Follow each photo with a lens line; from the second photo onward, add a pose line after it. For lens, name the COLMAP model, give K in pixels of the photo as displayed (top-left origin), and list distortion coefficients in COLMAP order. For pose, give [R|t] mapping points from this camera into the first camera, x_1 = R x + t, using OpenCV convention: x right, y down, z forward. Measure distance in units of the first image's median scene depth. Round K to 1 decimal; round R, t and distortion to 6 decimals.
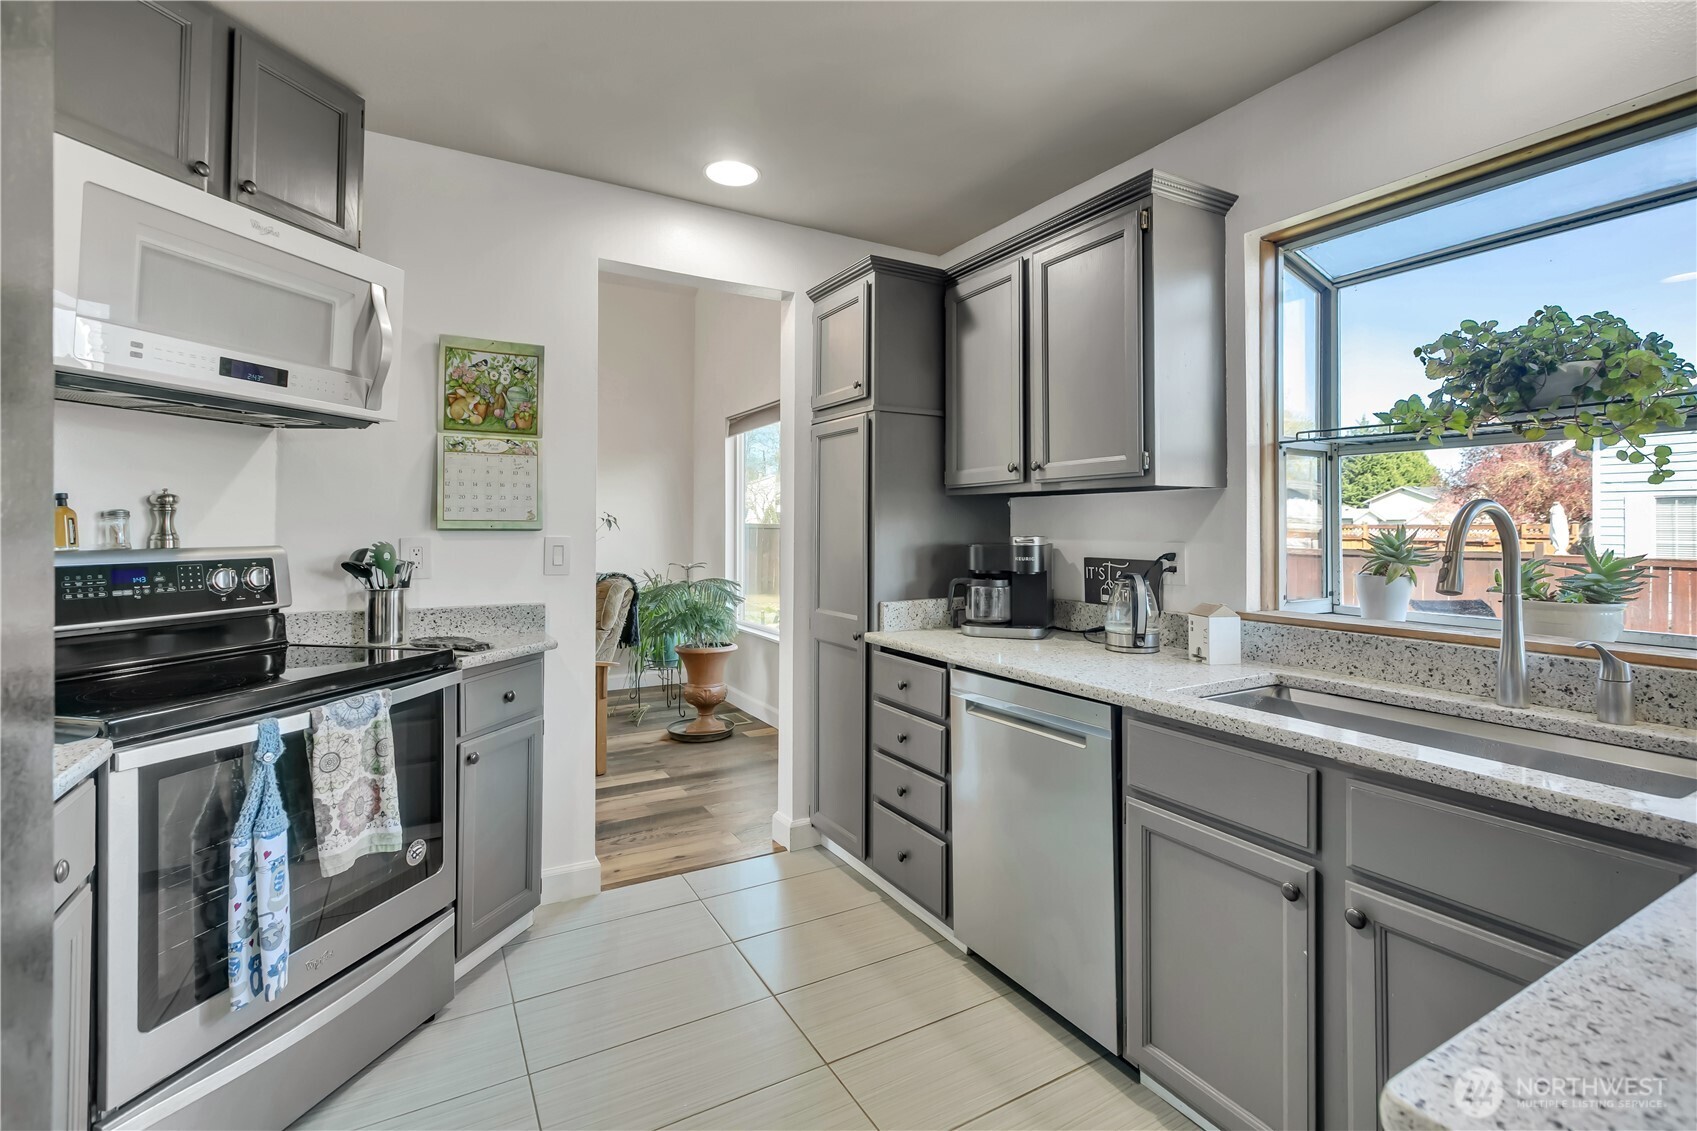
lens RADIAL K [[785.2, 0, 873.4], [0, 785.2, 515.1], [0, 0, 1]] dist [0.000985, -0.000215]
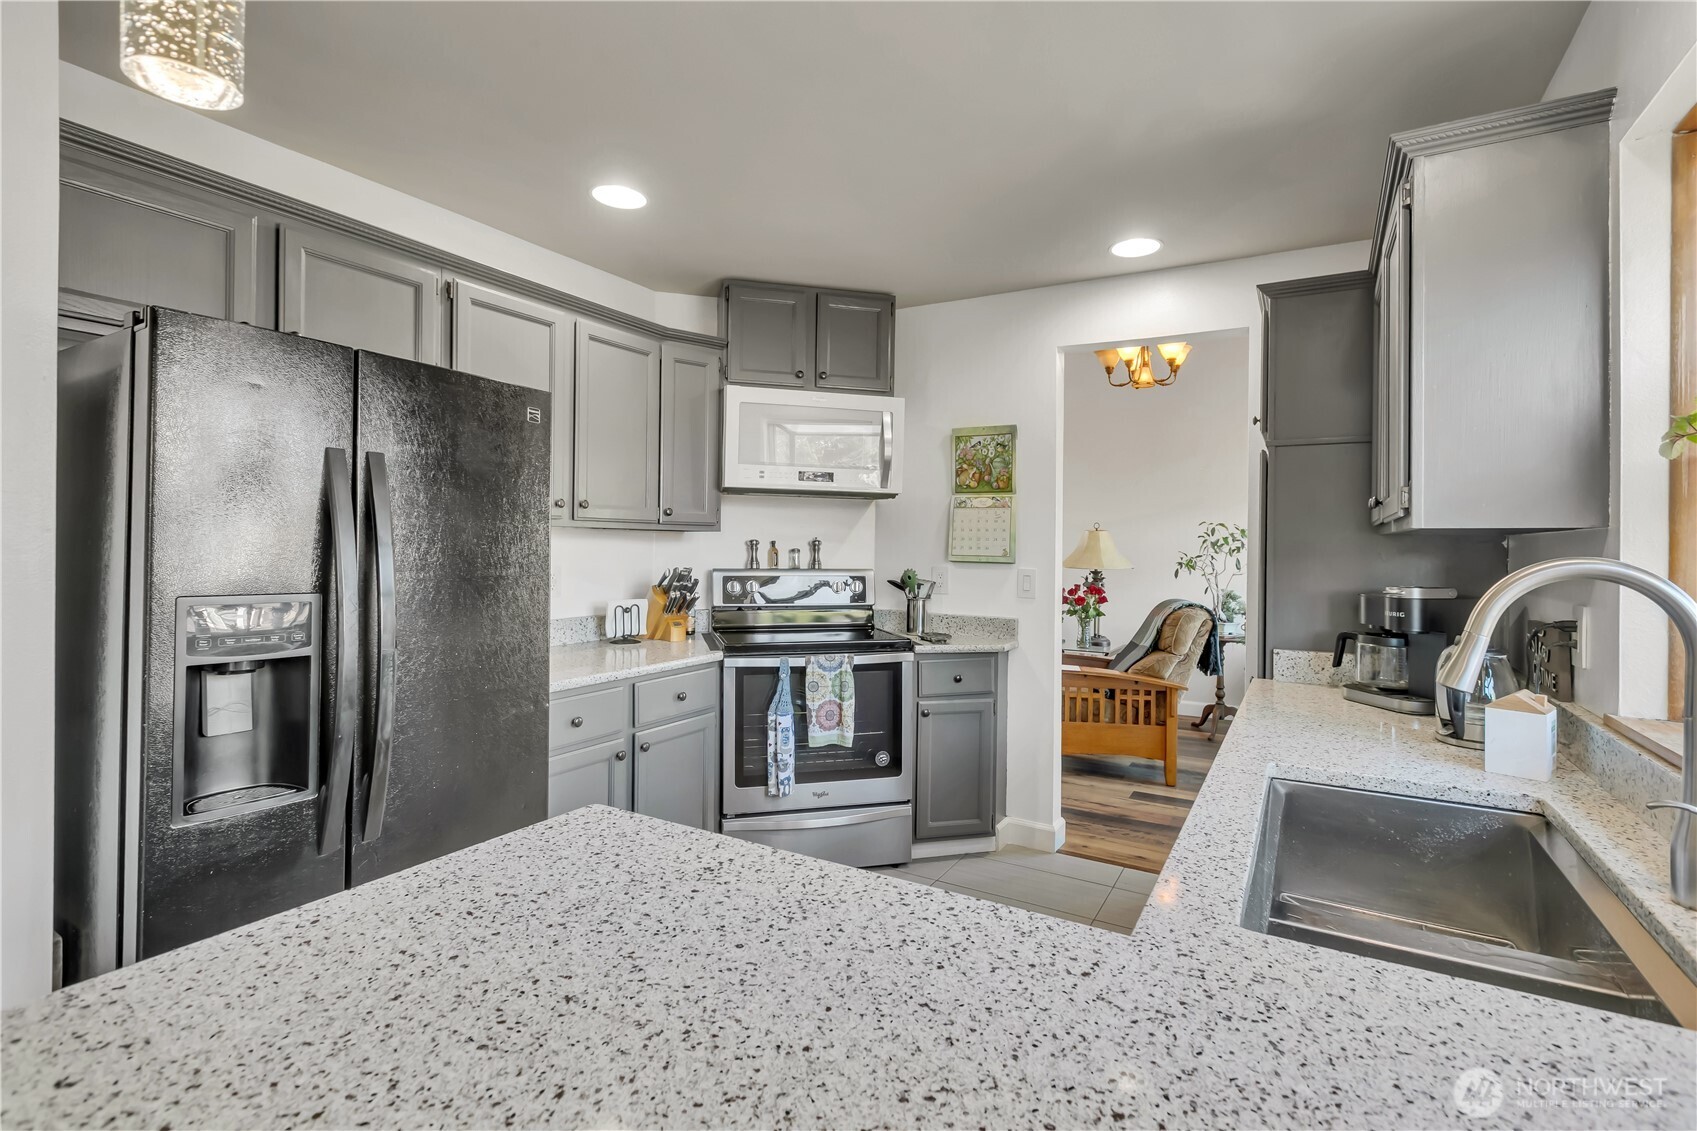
lens RADIAL K [[792.9, 0, 844.5], [0, 792.9, 544.3], [0, 0, 1]] dist [0.000933, 0.000565]
pose [[0.488403, 0.005055, -0.872603, 0.729759], [-0.000186, 0.999984, 0.005689, -0.024808], [0.872618, -0.002616, 0.488396, 0.109312]]
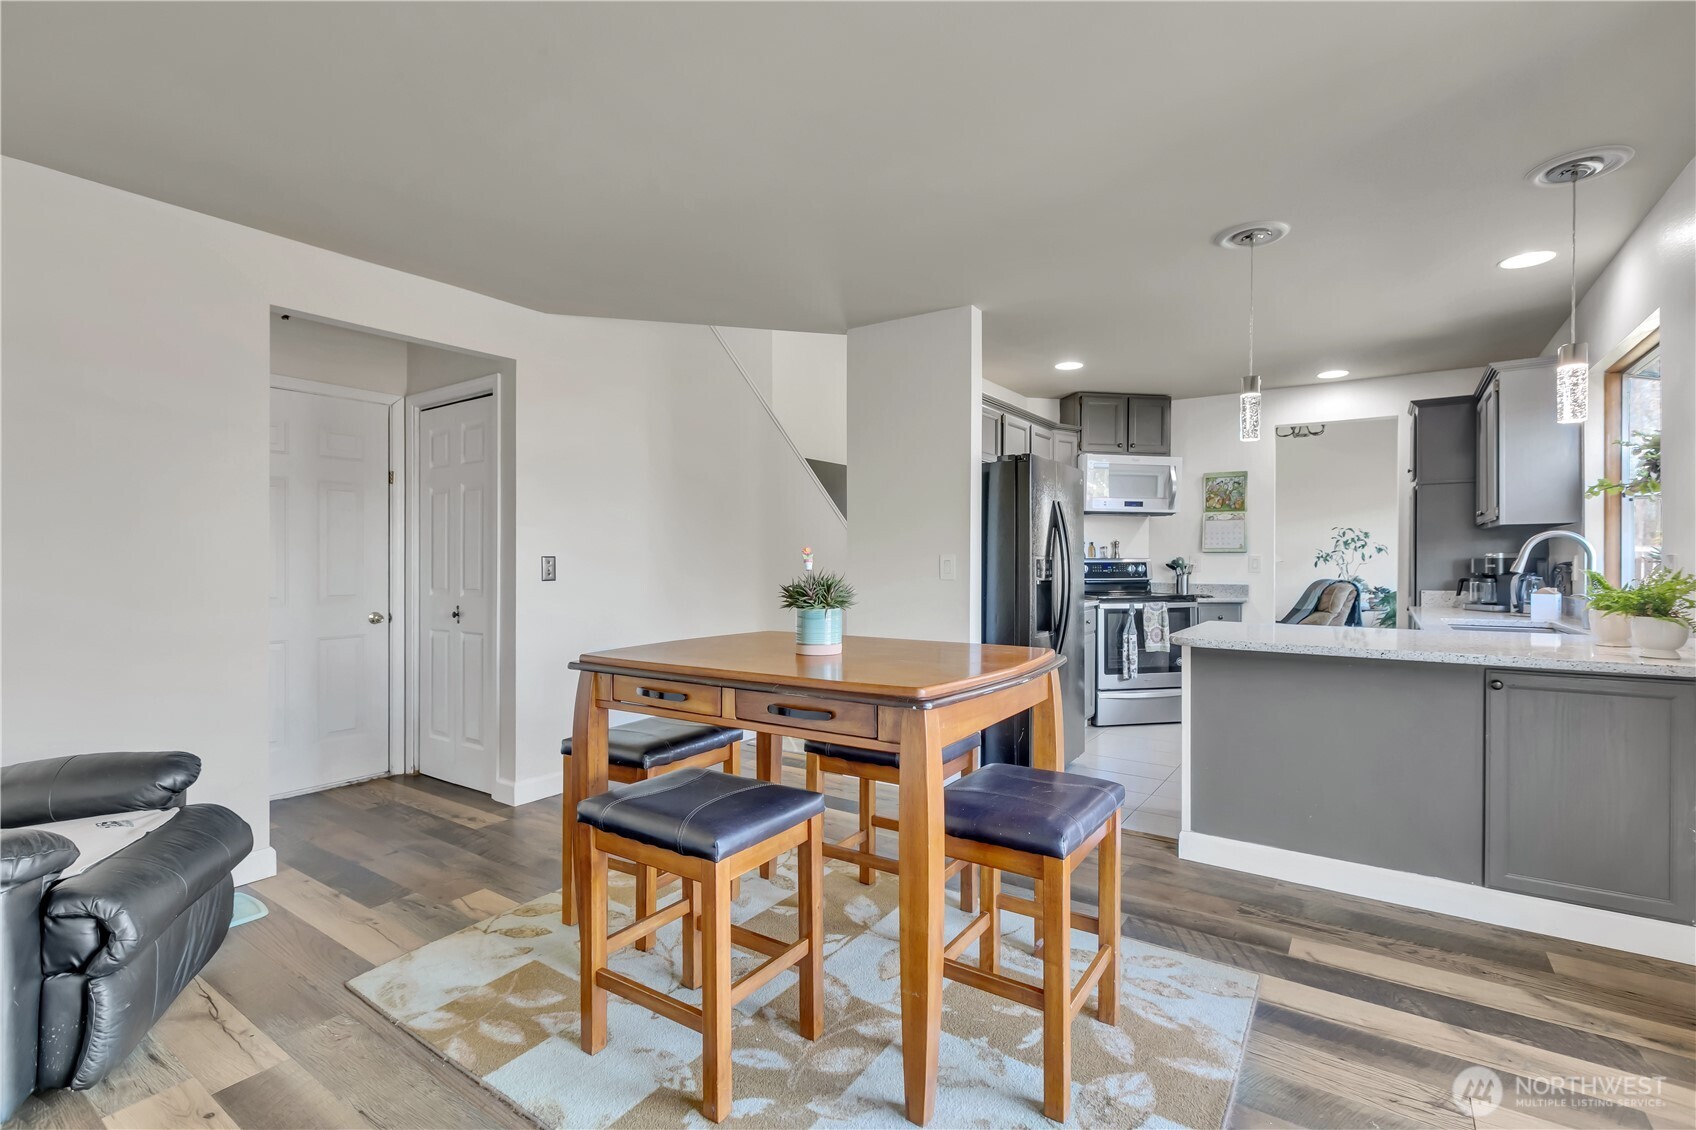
lens RADIAL K [[762.0, 0, 840.3], [0, 762.0, 567.7], [0, 0, 1]] dist [0.001307, -0.000218]
pose [[0.413703, 0.008481, -0.910372, 1.311573], [0.014586, 0.999767, 0.015942, 0.013905], [0.910295, -0.019873, 0.413483, -1.173364]]
